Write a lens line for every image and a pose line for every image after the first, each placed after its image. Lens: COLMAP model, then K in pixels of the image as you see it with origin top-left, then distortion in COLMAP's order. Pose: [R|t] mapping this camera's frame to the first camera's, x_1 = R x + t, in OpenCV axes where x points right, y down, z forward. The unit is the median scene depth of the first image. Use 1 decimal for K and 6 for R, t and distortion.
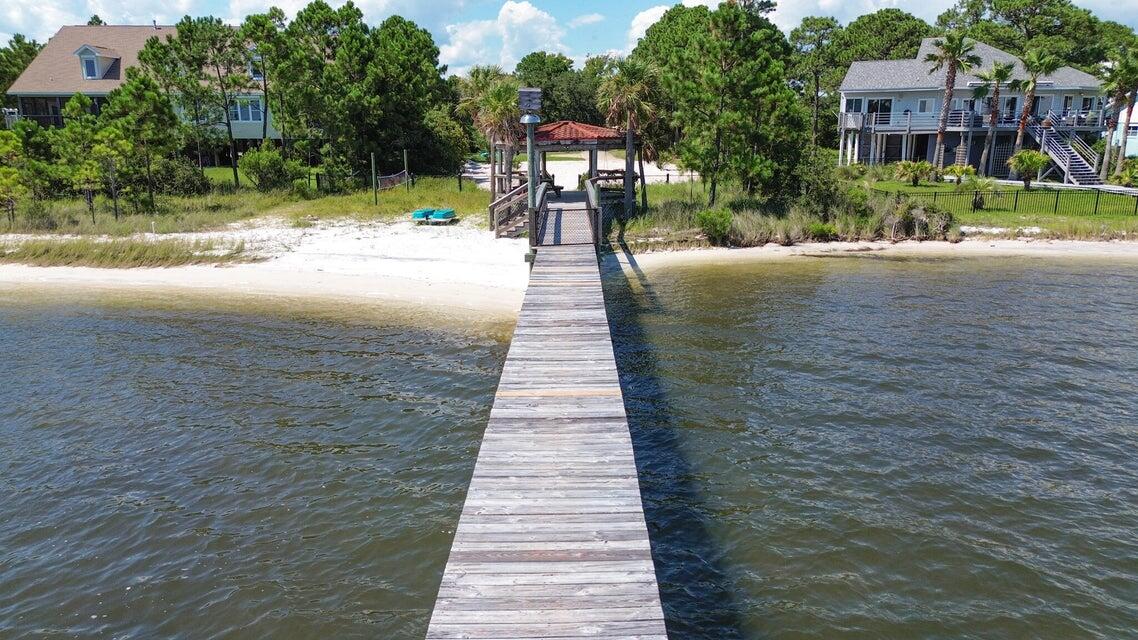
lens RADIAL K [[816.6, 0, 571.7], [0, 816.6, 325.9], [0, 0, 1]] dist [0.011190, -0.010069]
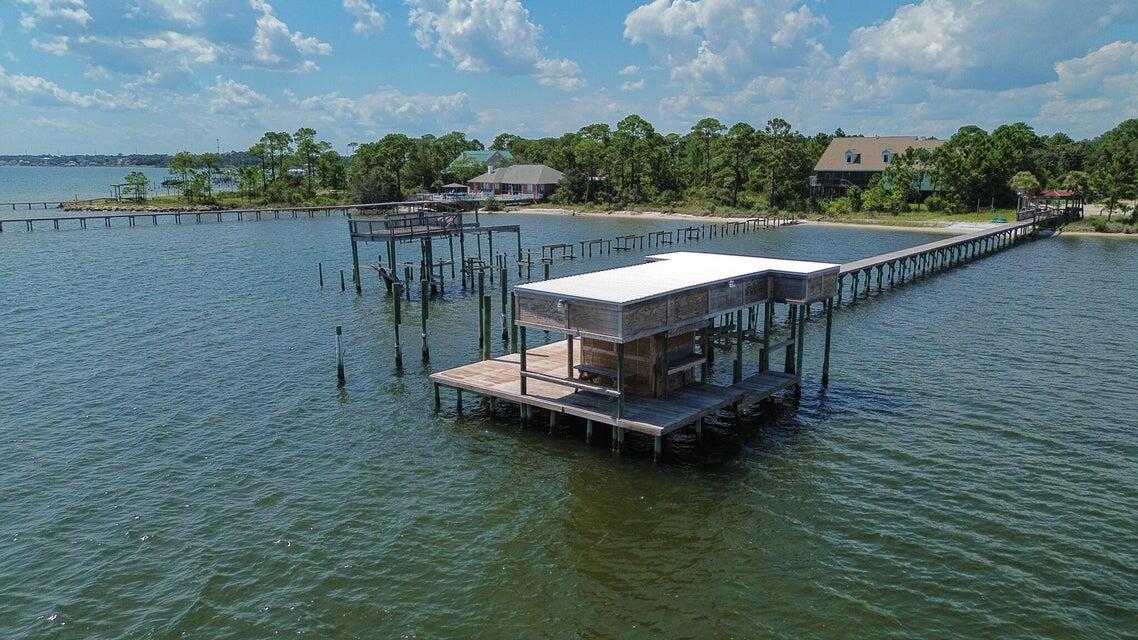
lens RADIAL K [[816.6, 0, 569.0], [0, 816.6, 319.0], [0, 0, 1]] dist [0.011190, -0.010069]
pose [[0.769058, 0.116486, -0.628475, 0.411279], [-0.152130, 0.988356, -0.002970, 0.352247], [0.620811, 0.097894, 0.777824, -1.699173]]
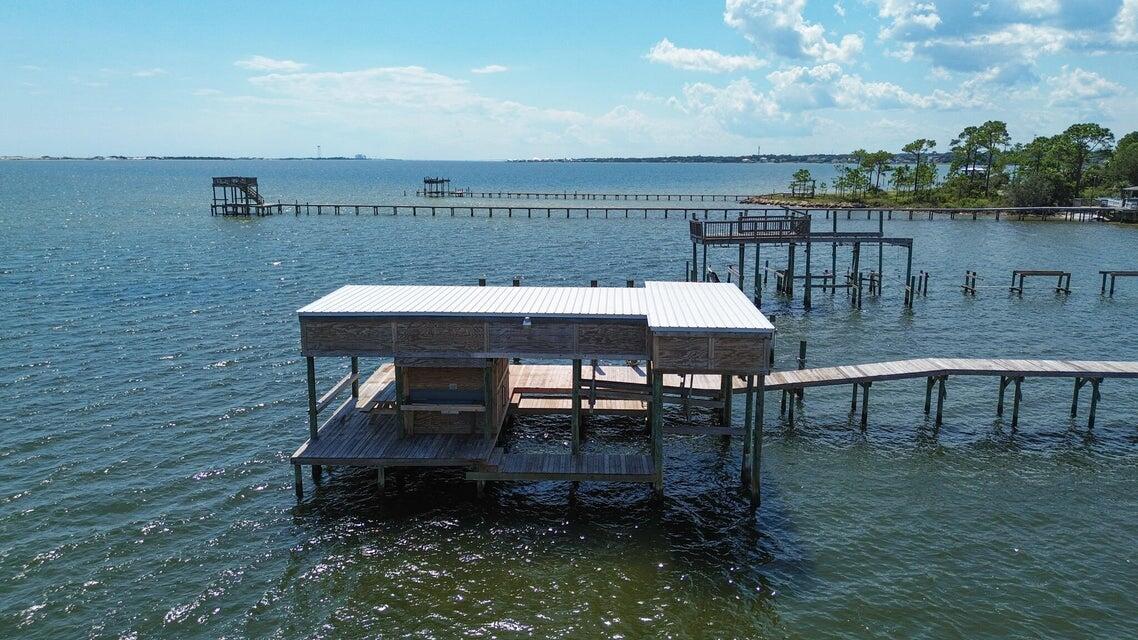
lens RADIAL K [[816.6, 0, 573.9], [0, 816.6, 329.6], [0, 0, 1]] dist [0.011190, -0.010069]
pose [[-0.068503, 0.196297, -0.978149, 0.444201], [-0.235234, 0.949629, 0.207048, 0.322704], [0.969522, 0.244277, -0.018876, -1.579736]]
